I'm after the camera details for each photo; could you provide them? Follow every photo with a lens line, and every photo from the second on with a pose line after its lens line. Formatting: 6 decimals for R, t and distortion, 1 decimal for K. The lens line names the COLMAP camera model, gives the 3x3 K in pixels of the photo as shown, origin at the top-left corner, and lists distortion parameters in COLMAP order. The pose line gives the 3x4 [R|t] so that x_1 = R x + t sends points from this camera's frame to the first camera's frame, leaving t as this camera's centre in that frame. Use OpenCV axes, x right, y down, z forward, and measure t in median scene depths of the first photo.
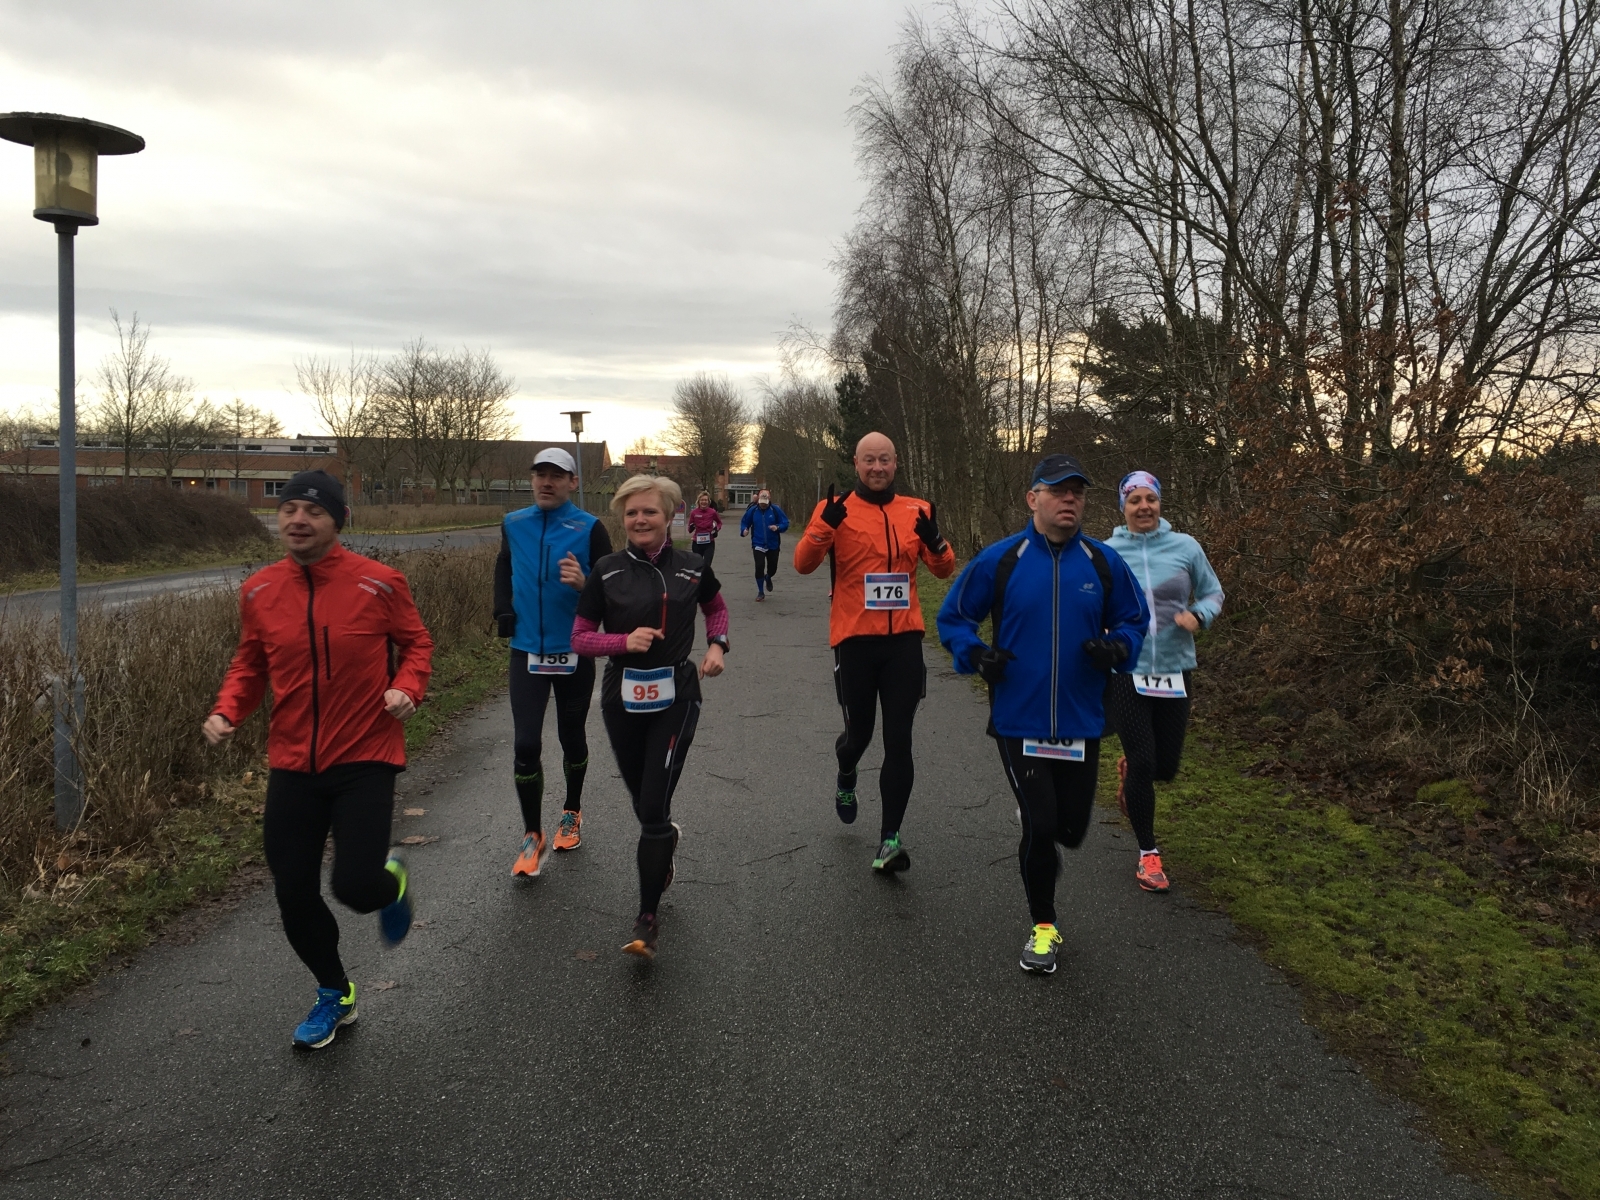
lens RADIAL K [[1359.2, 0, 802.1], [0, 1359.2, 596.0], [0, 0, 1]] dist [0.081835, -0.109144]
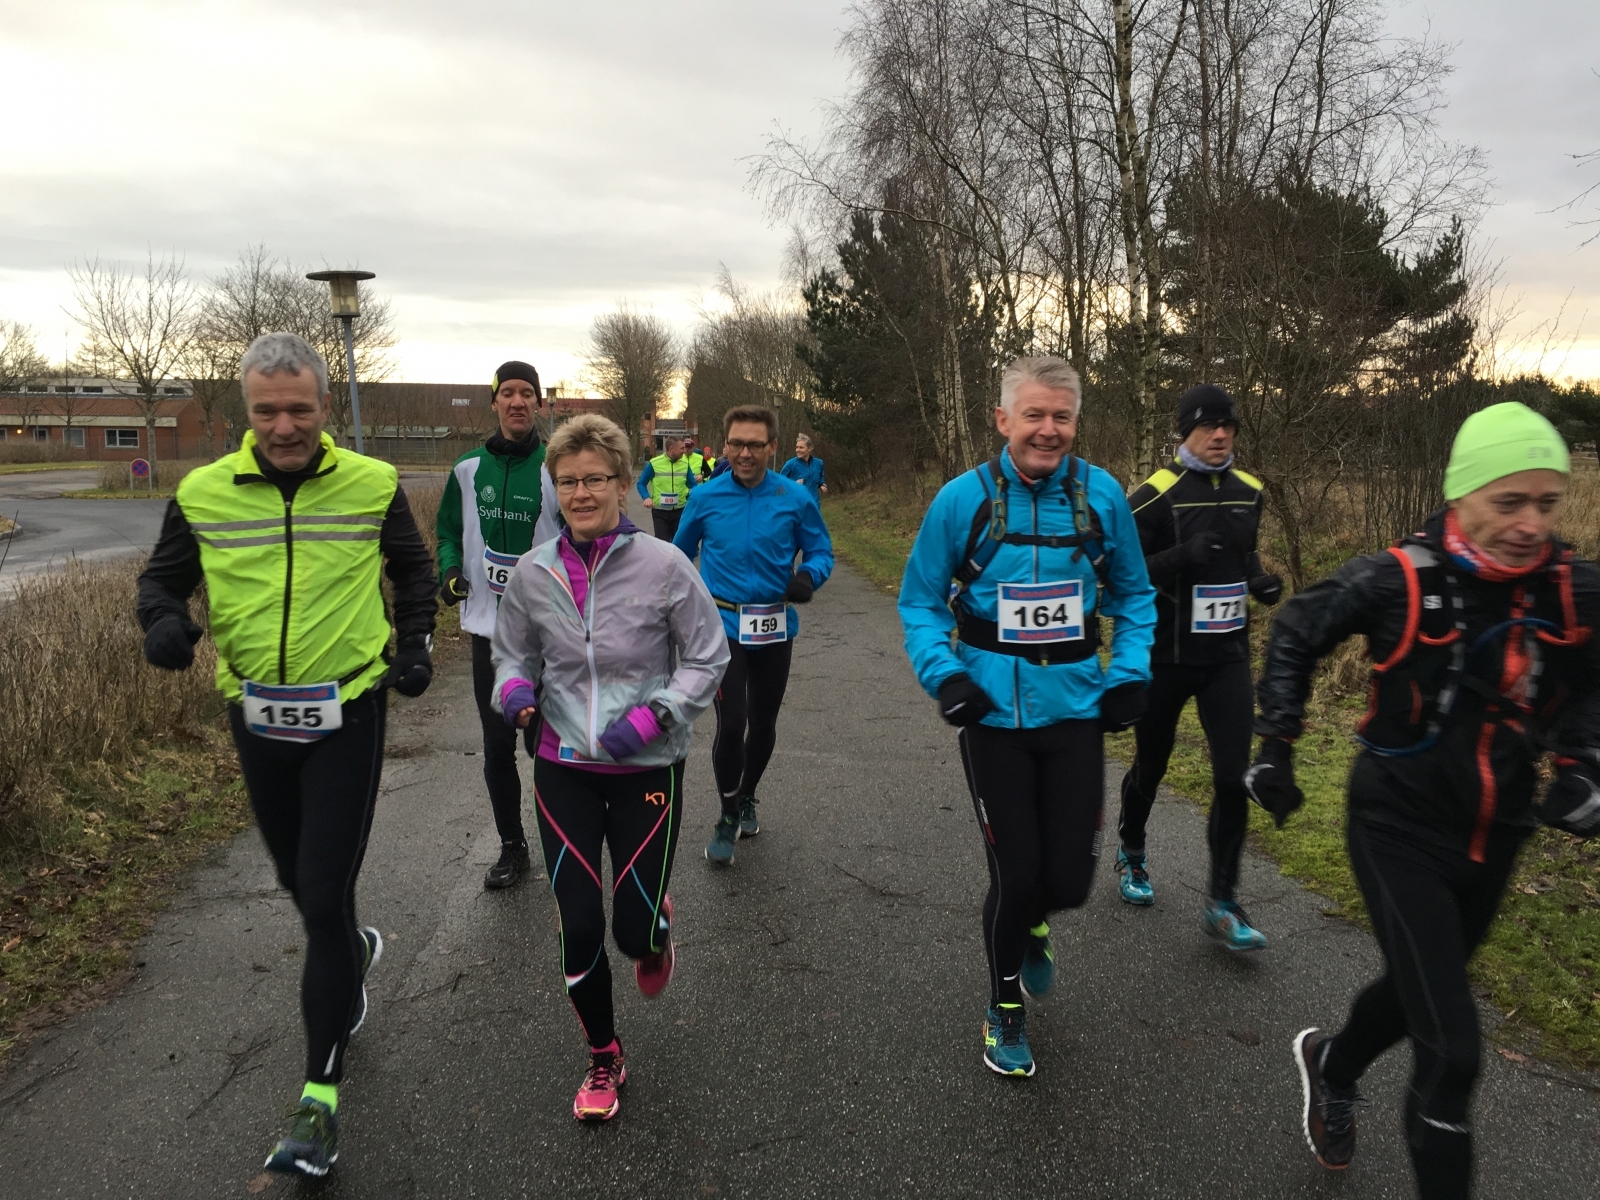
lens RADIAL K [[1359.2, 0, 796.0], [0, 1359.2, 600.0], [0, 0, 1]] dist [0.081835, -0.109144]
pose [[0.998789, -0.013179, 0.047408, -0.009928], [0.011158, 0.999028, 0.042647, -0.012526], [-0.047924, -0.042066, 0.997965, 0.162882]]
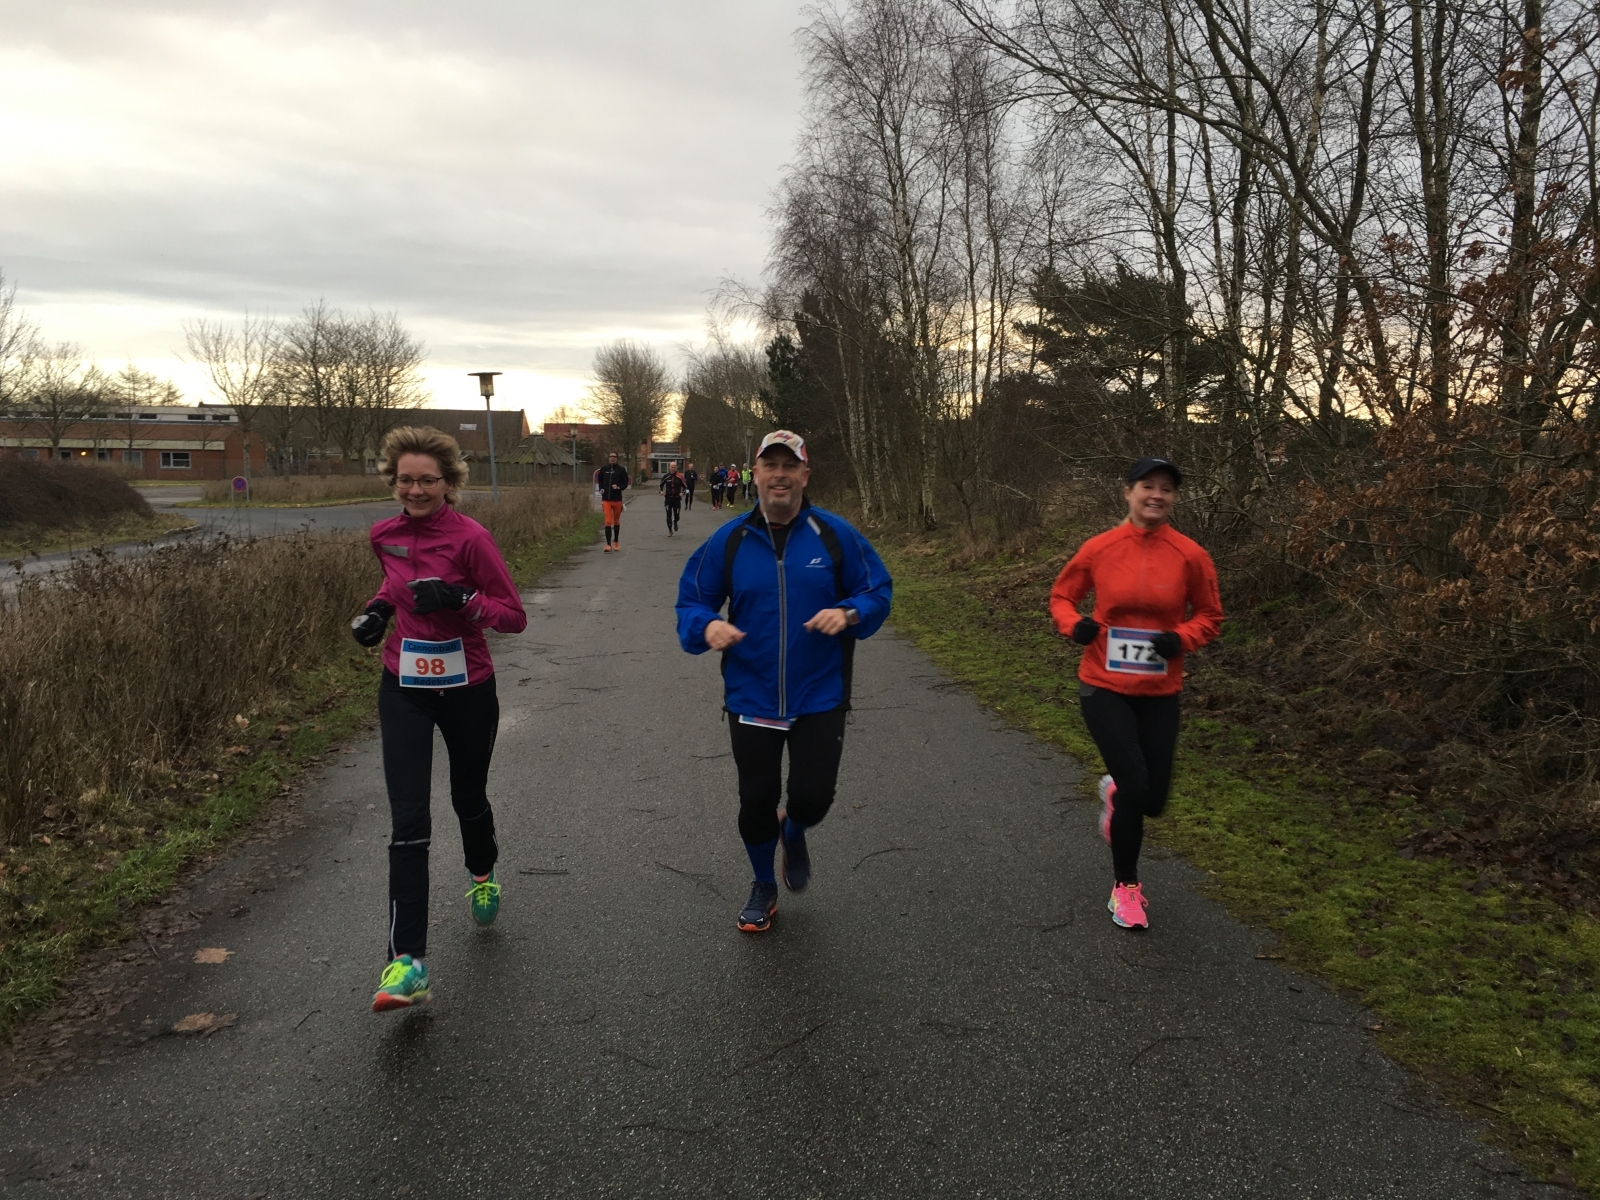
lens RADIAL K [[1359.2, 0, 802.4], [0, 1359.2, 598.3], [0, 0, 1]] dist [0.081835, -0.109144]
pose [[0.998388, -0.009897, 0.055885, -0.003121], [0.008535, 0.999662, 0.024565, -0.002271], [-0.056110, -0.024048, 0.998135, 0.028169]]
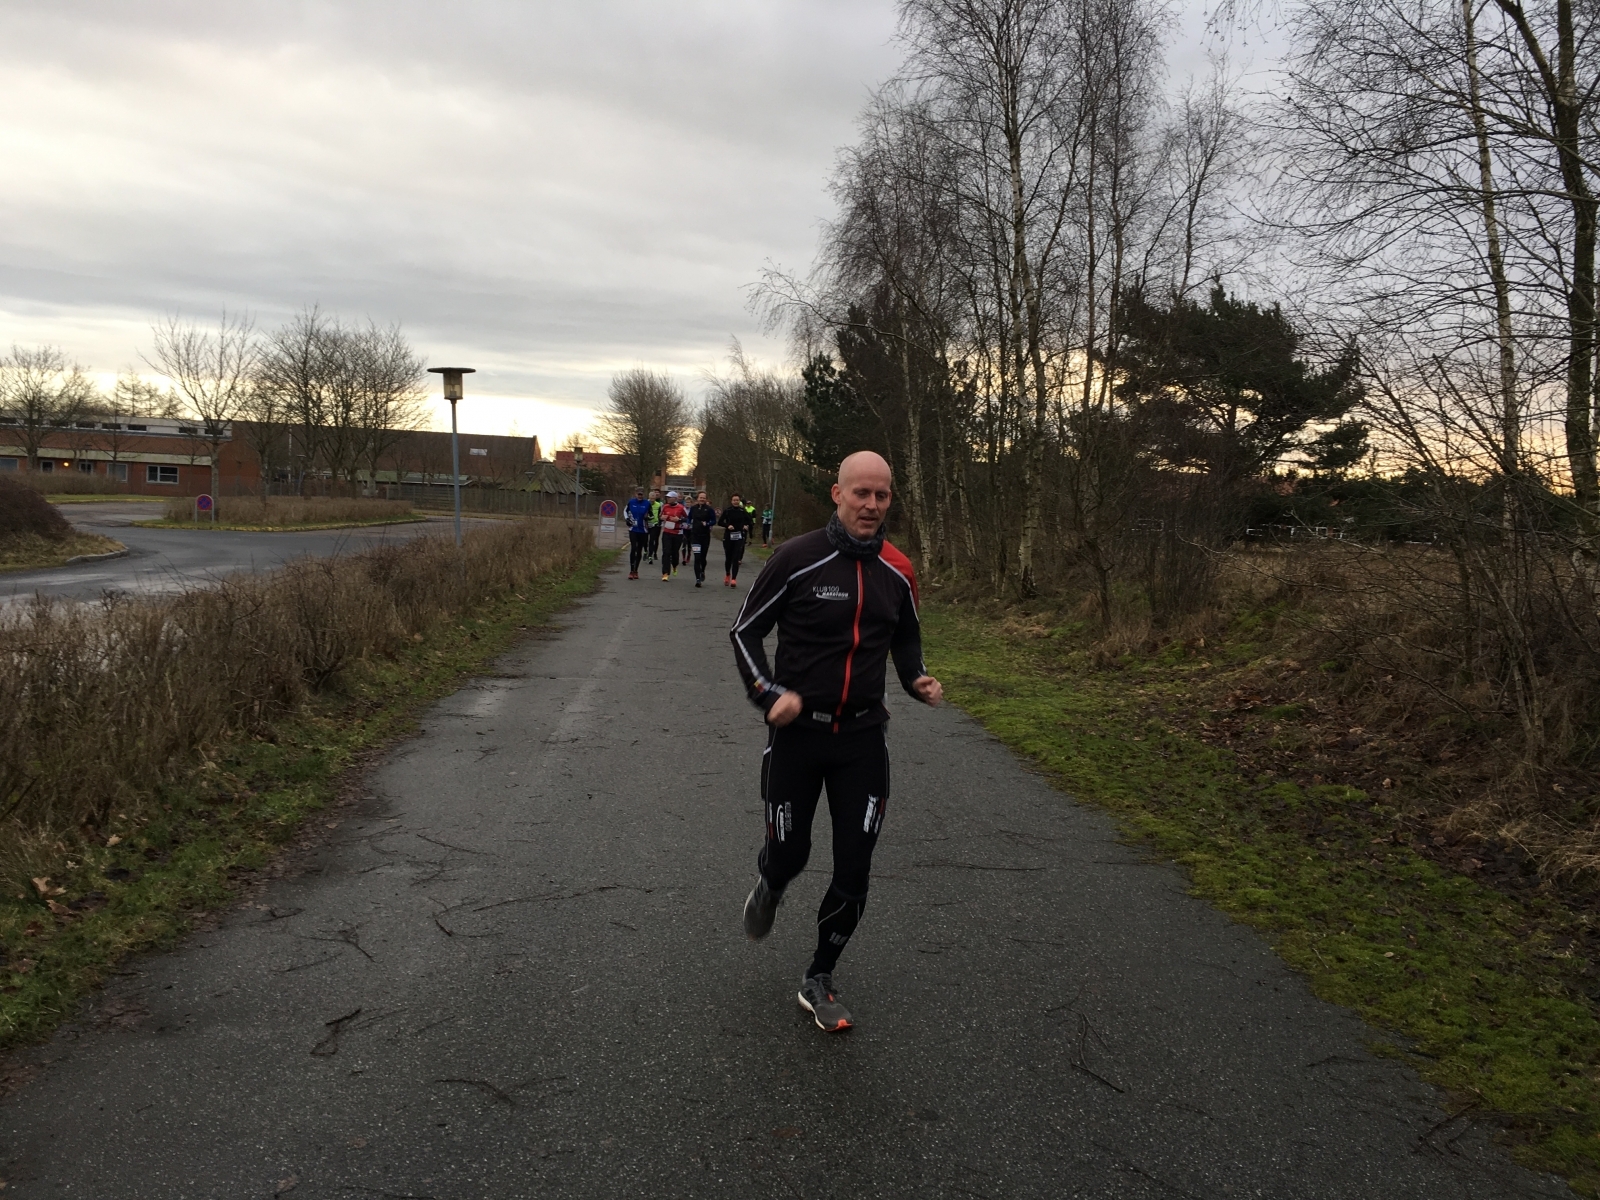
lens RADIAL K [[1359.2, 0, 800.9], [0, 1359.2, 600.6], [0, 0, 1]] dist [0.081835, -0.109144]
pose [[0.998415, 0.028909, 0.048284, -0.007469], [-0.028884, 0.999582, -0.001202, -0.007982], [-0.048299, -0.000194, 0.998833, 0.102276]]
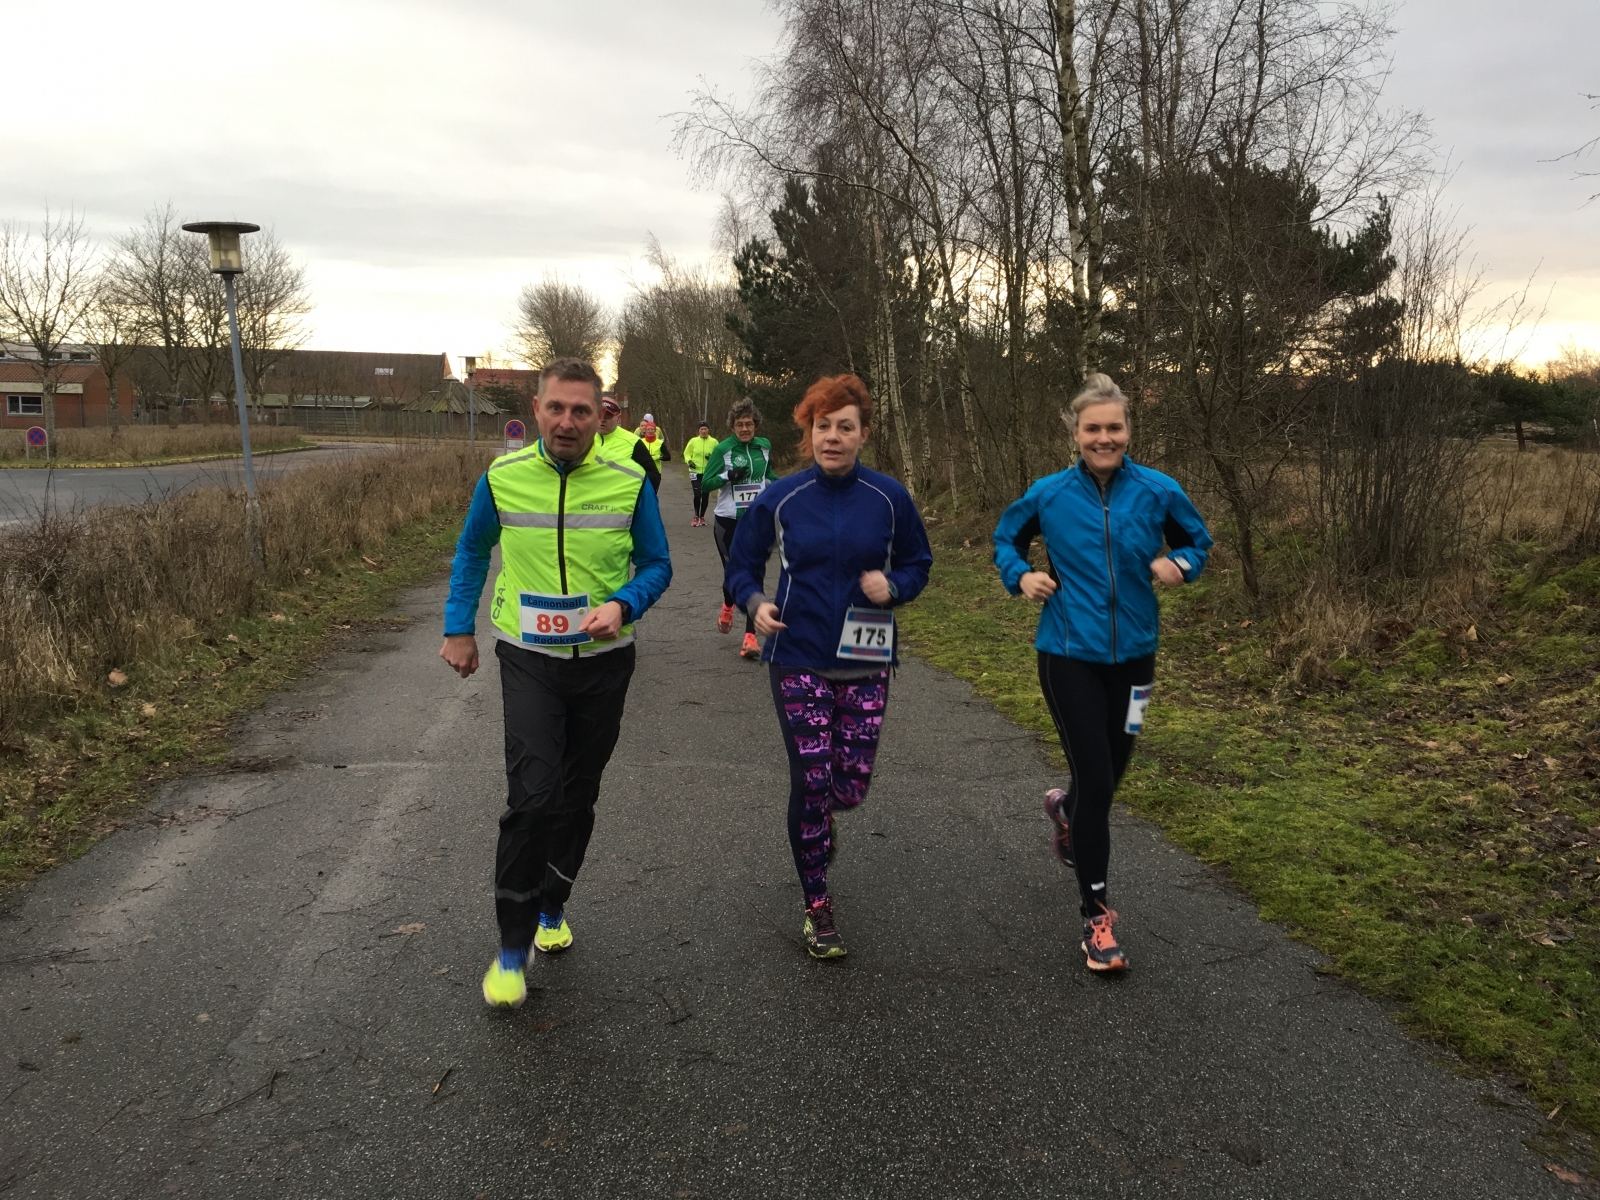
lens RADIAL K [[1359.2, 0, 797.3], [0, 1359.2, 599.0], [0, 0, 1]] dist [0.081835, -0.109144]
pose [[0.995156, -0.011217, 0.097664, -0.008528], [0.005279, 0.998133, 0.060851, -0.013201], [-0.098164, -0.060040, 0.993357, 0.172262]]
